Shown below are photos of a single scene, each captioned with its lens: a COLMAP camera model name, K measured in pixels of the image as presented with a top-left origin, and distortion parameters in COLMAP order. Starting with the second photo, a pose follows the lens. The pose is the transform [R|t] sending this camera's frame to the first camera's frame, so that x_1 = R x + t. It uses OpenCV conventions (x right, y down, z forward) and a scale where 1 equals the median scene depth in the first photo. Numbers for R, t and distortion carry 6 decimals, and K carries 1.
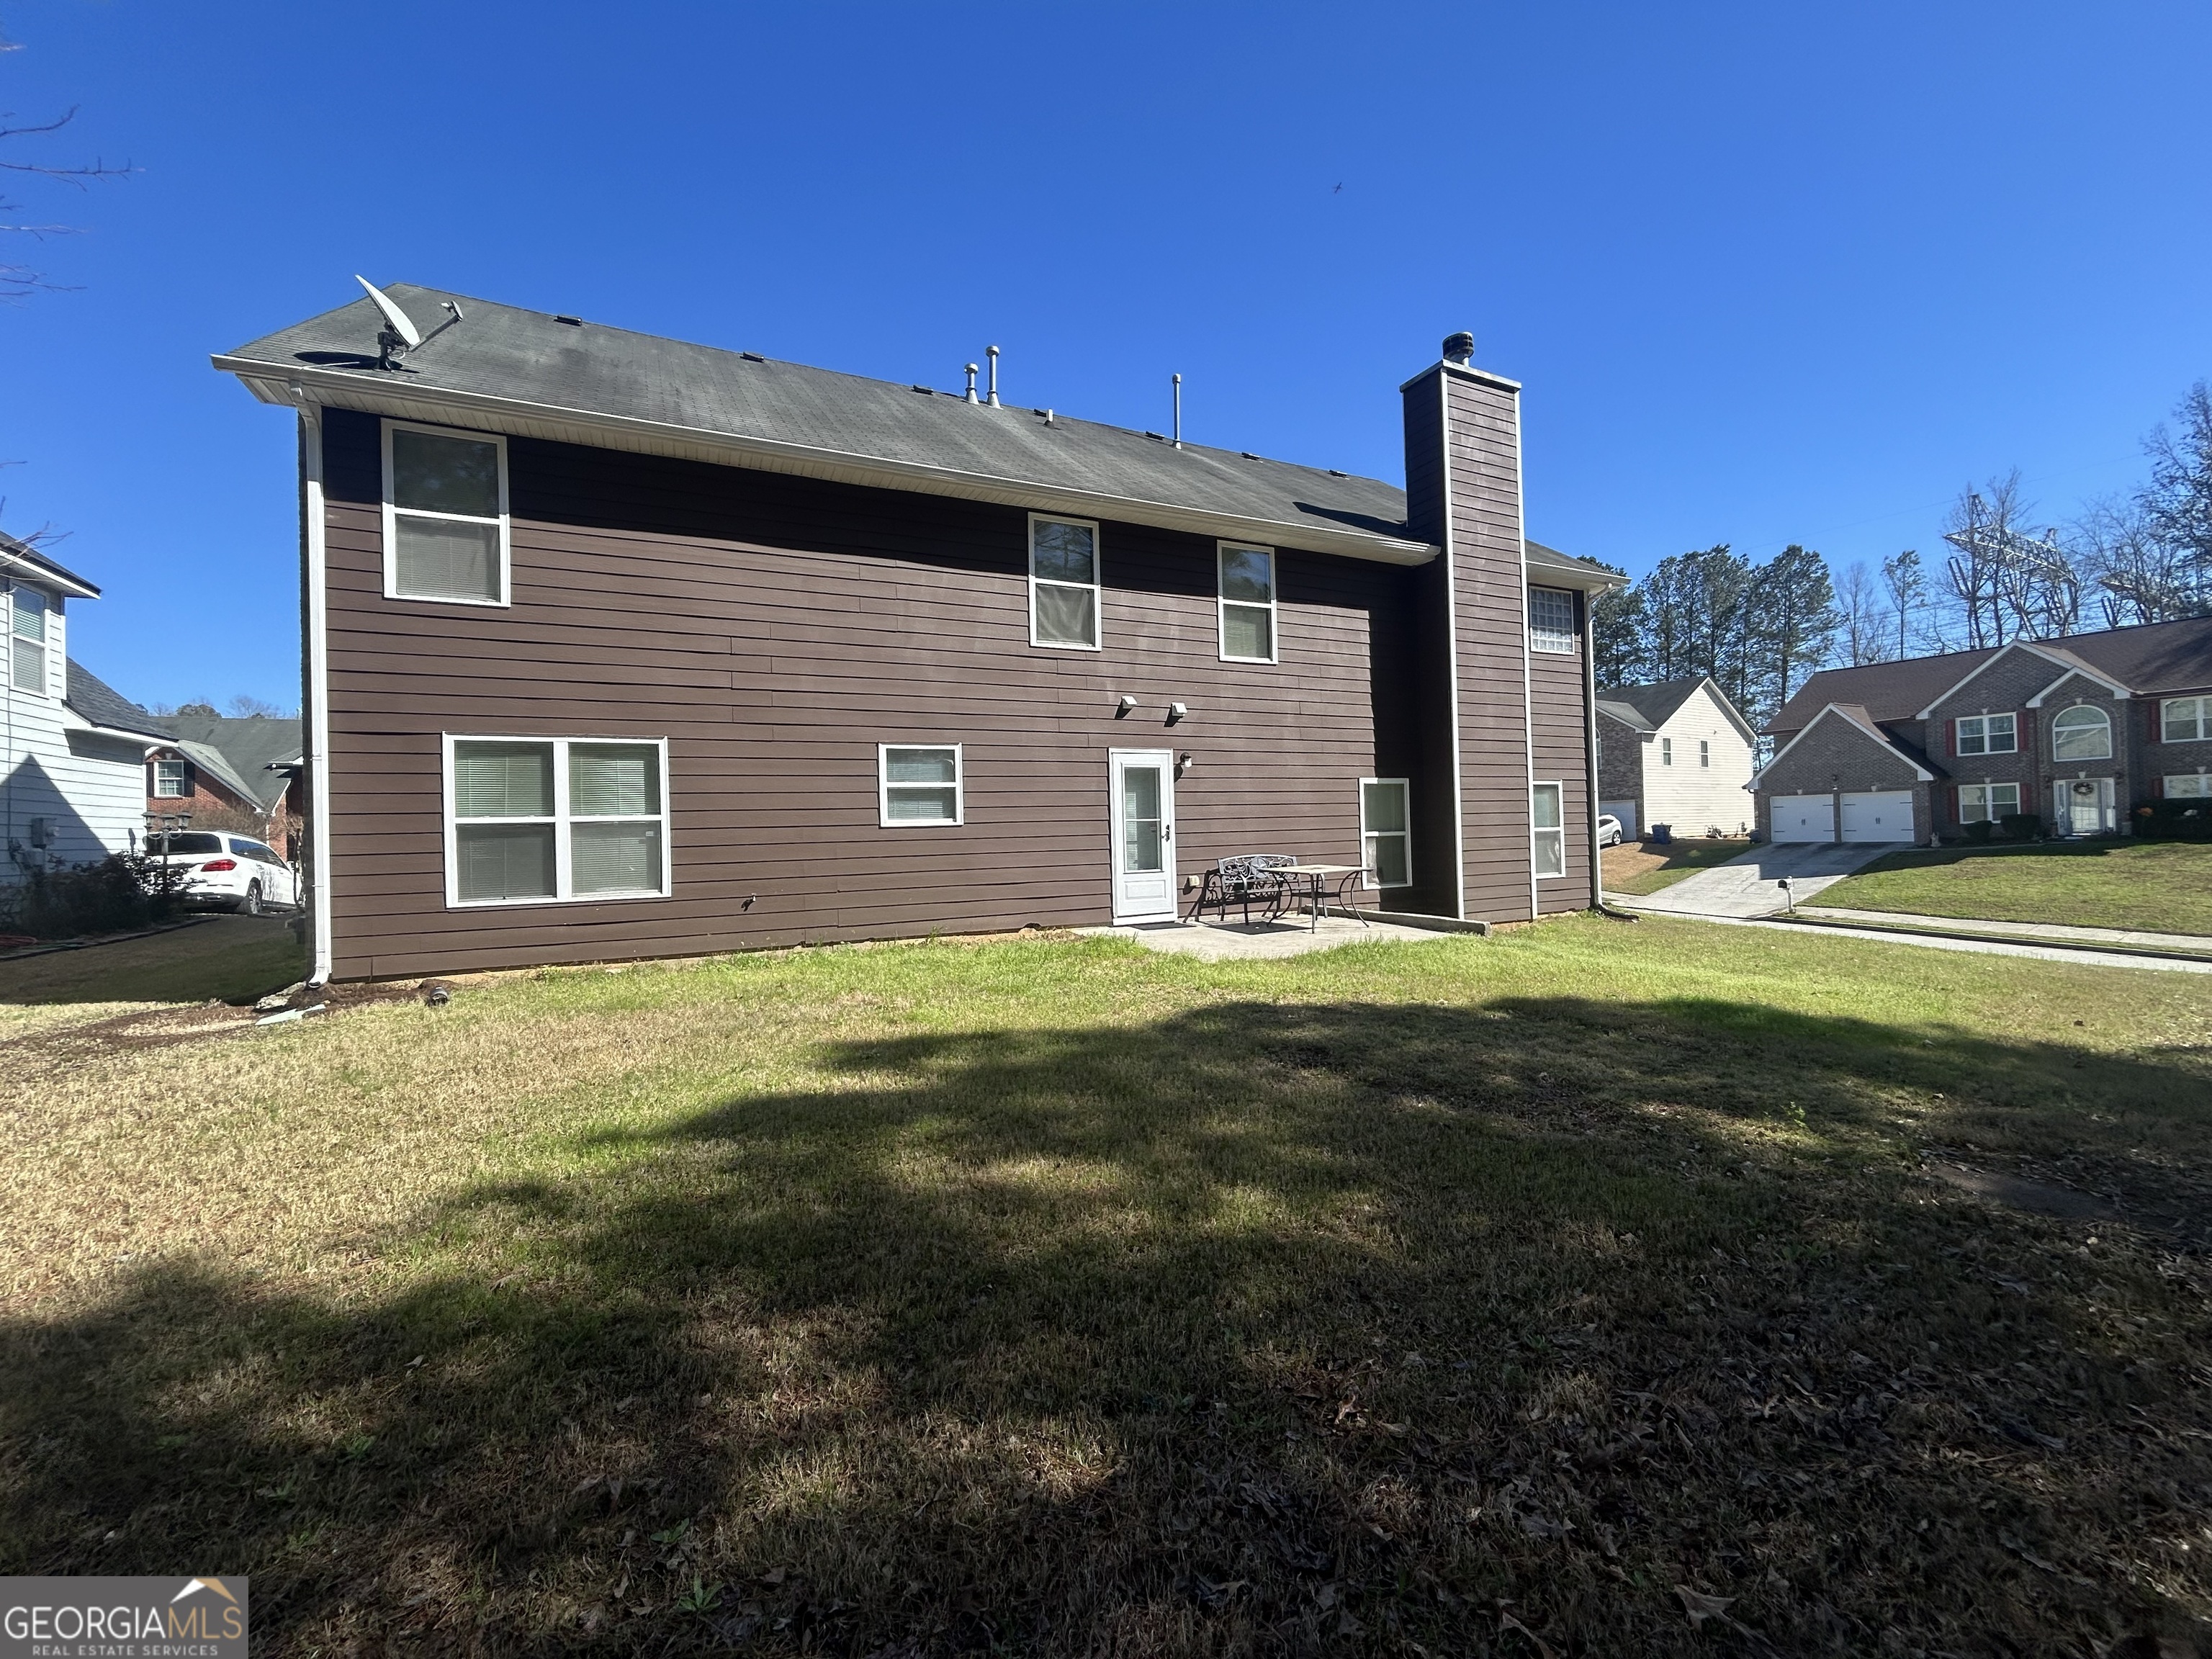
lens RADIAL K [[900.9, 0, 1104.0], [0, 900.9, 826.0], [0, 0, 1]] dist [0.001408, 0.000744]
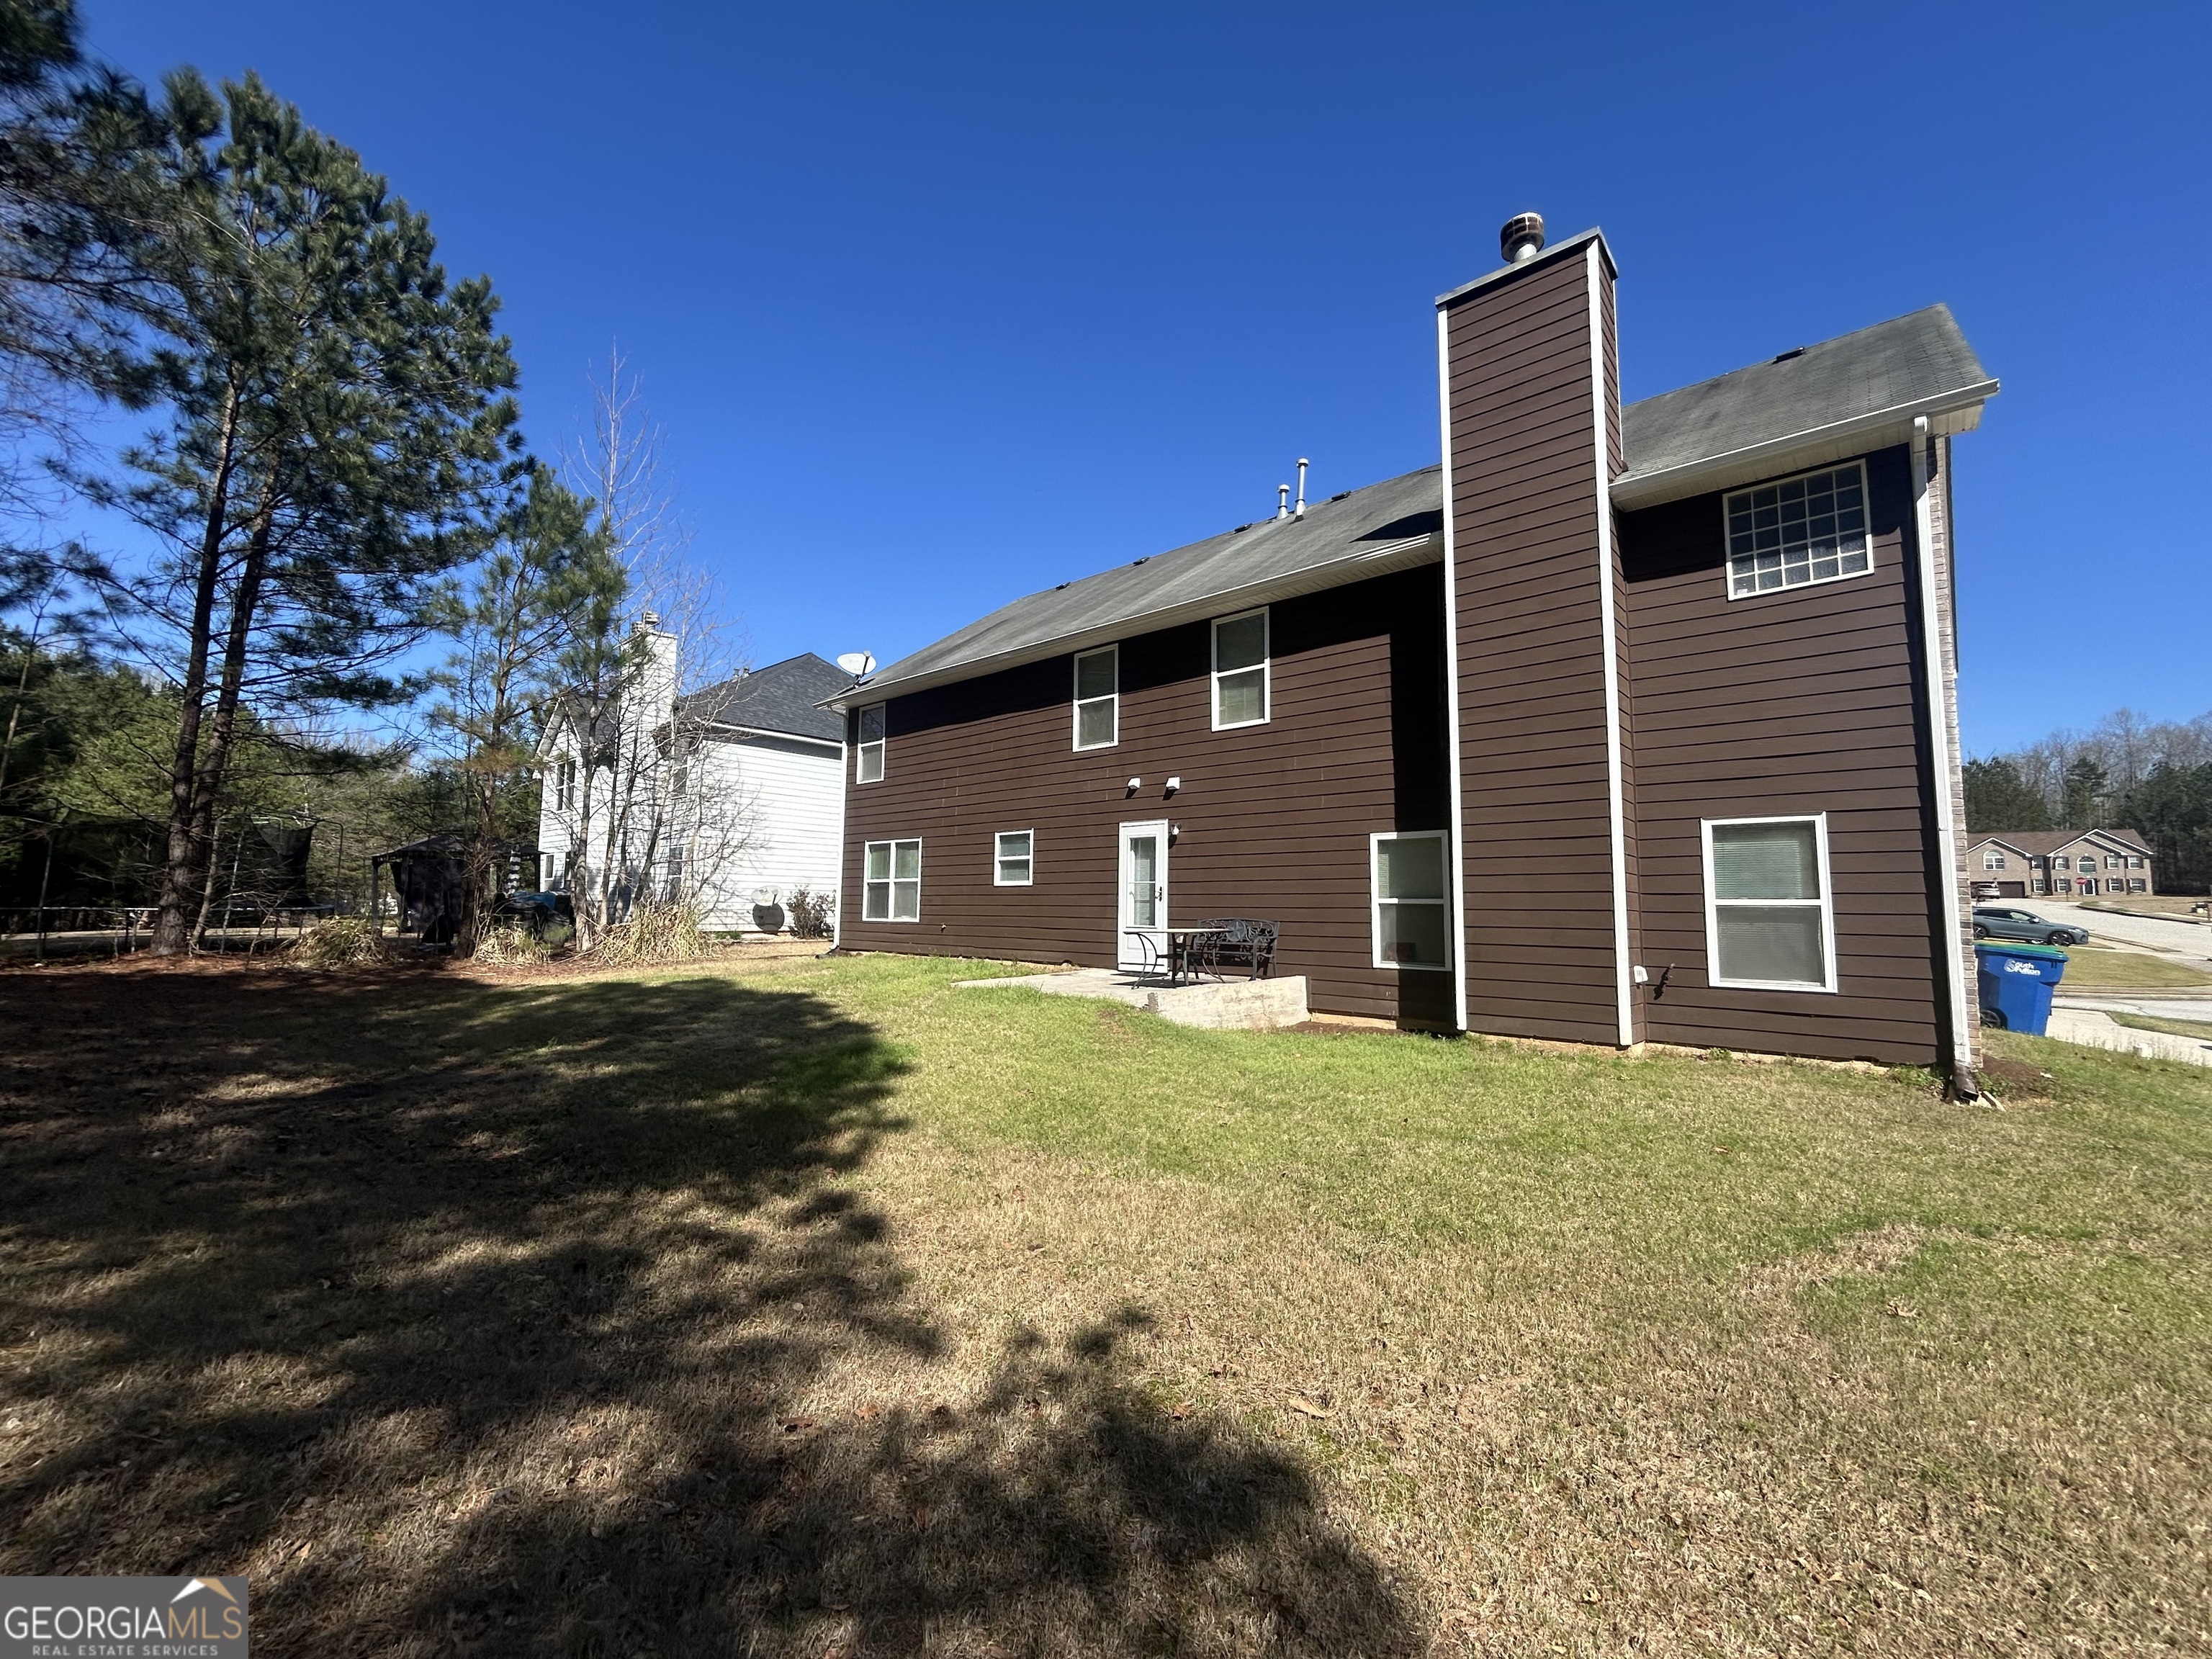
lens RADIAL K [[900.9, 0, 1104.0], [0, 900.9, 826.0], [0, 0, 1]] dist [0.001408, 0.000744]
pose [[0.369446, -0.054499, -0.927653, 1.113622], [-0.010827, 0.997959, -0.062941, -0.005380], [0.929189, 0.033297, 0.368101, 0.521309]]
